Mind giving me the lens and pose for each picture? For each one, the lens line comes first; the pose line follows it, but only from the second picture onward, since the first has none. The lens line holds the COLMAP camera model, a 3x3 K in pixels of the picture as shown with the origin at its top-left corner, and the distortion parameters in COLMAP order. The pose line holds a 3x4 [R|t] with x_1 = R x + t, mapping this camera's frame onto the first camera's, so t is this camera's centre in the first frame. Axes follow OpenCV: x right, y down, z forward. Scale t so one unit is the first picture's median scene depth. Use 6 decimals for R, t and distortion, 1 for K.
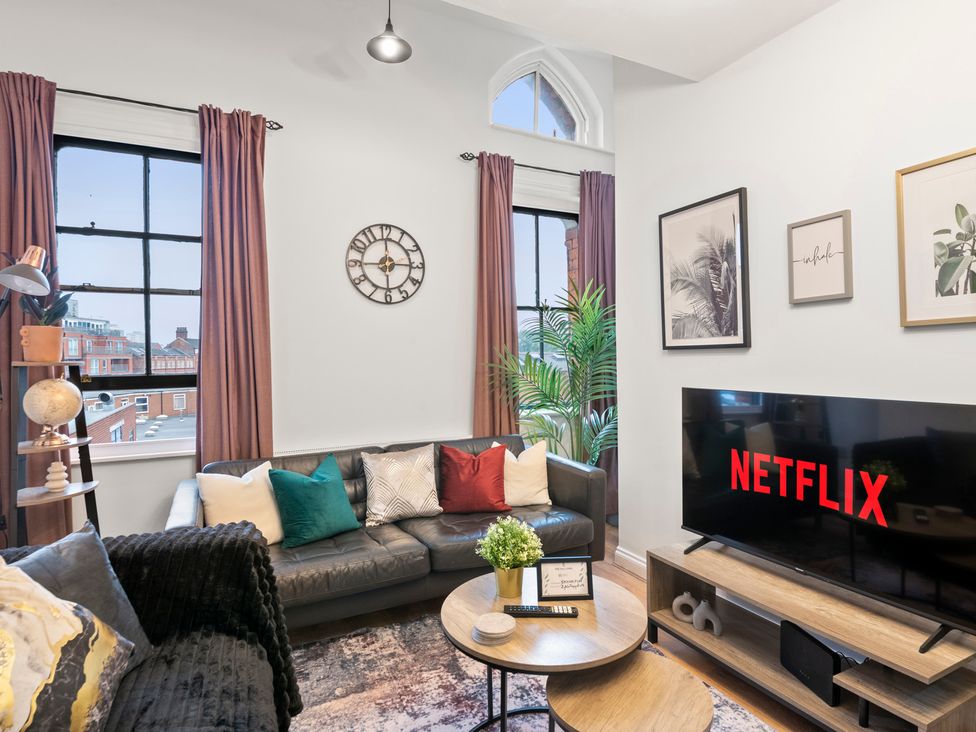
lens RADIAL K [[533.4, 0, 499.7], [0, 533.4, 363.6], [0, 0, 1]] dist [0.028593, -0.034868]
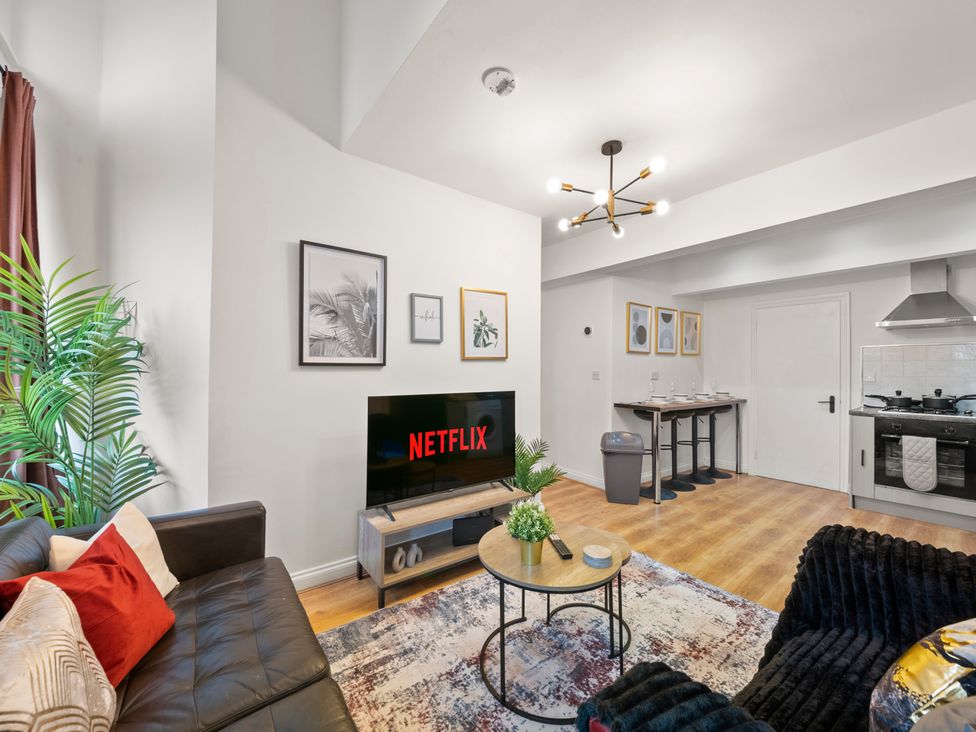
lens RADIAL K [[389.0, 0, 493.5], [0, 389.0, 363.7], [0, 0, 1]] dist [0.037991, -0.026817]
pose [[-0.176034, 0.023212, 0.984110, -0.582522], [0.007475, 0.999725, -0.022243, -0.009487], [-0.984356, 0.003441, -0.176159, 0.817541]]
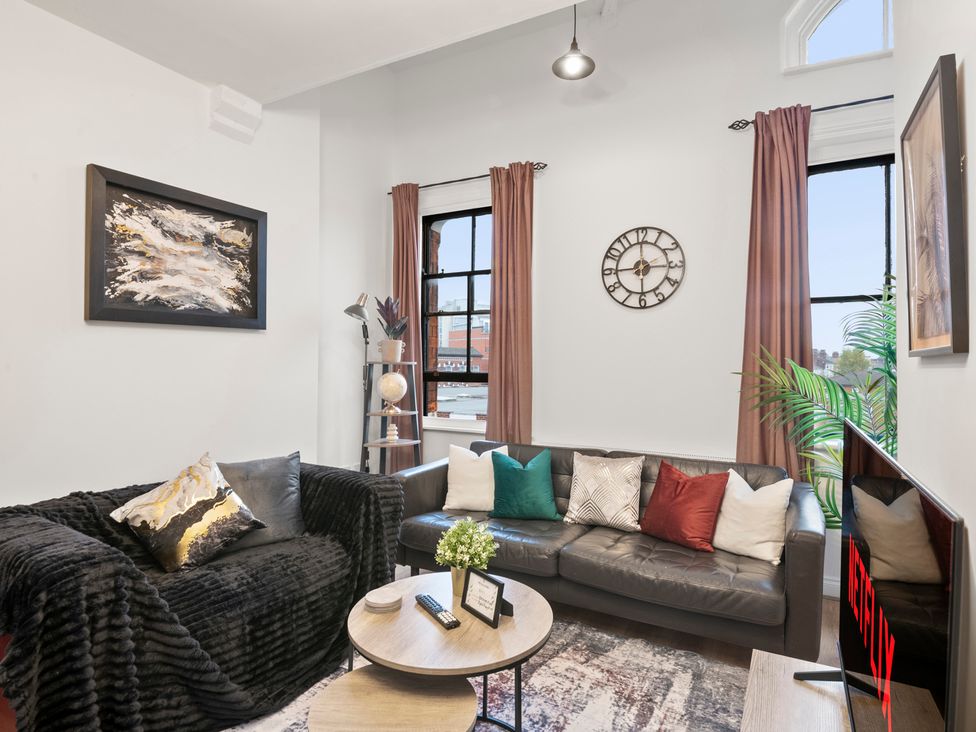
lens RADIAL K [[533.4, 0, 499.7], [0, 533.4, 363.6], [0, 0, 1]] dist [0.028593, -0.034868]
pose [[0.563964, 0.017480, -0.825614, 0.586648], [-0.025374, 0.999671, 0.003833, -0.010368], [0.825409, 0.018788, 0.564222, 0.306062]]
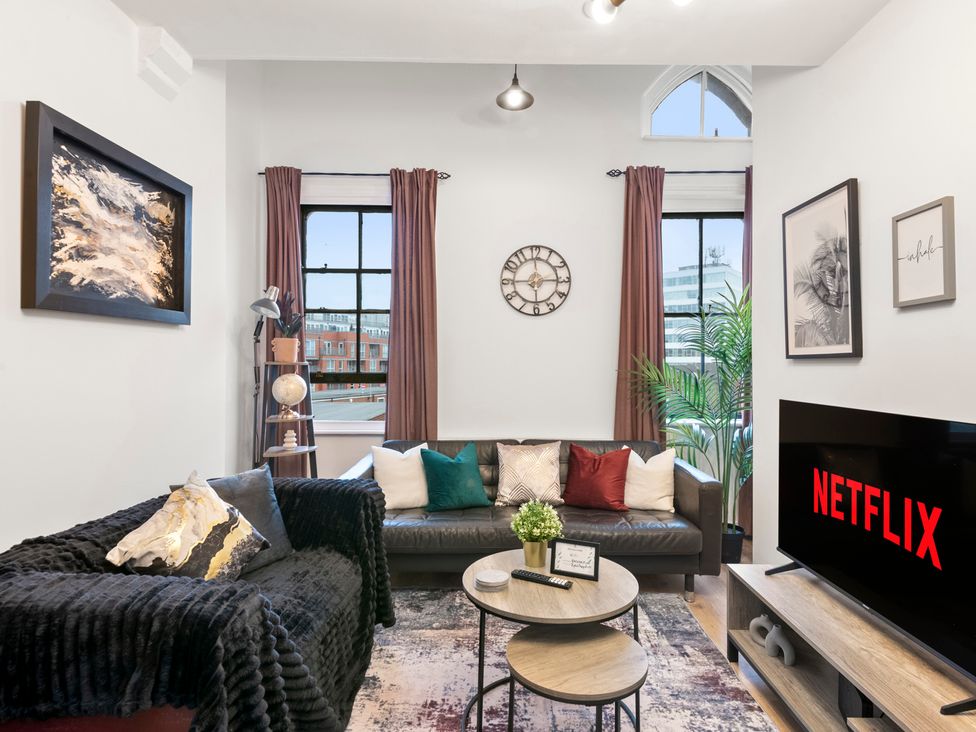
lens RADIAL K [[540.7, 0, 501.1], [0, 540.7, 364.2], [0, 0, 1]] dist [0.054189, -0.045963]
pose [[0.891155, 0.015987, -0.453417, 0.319404], [-0.020354, 0.999782, -0.004752, -0.002335], [0.453242, 0.013464, 0.891286, -0.070375]]
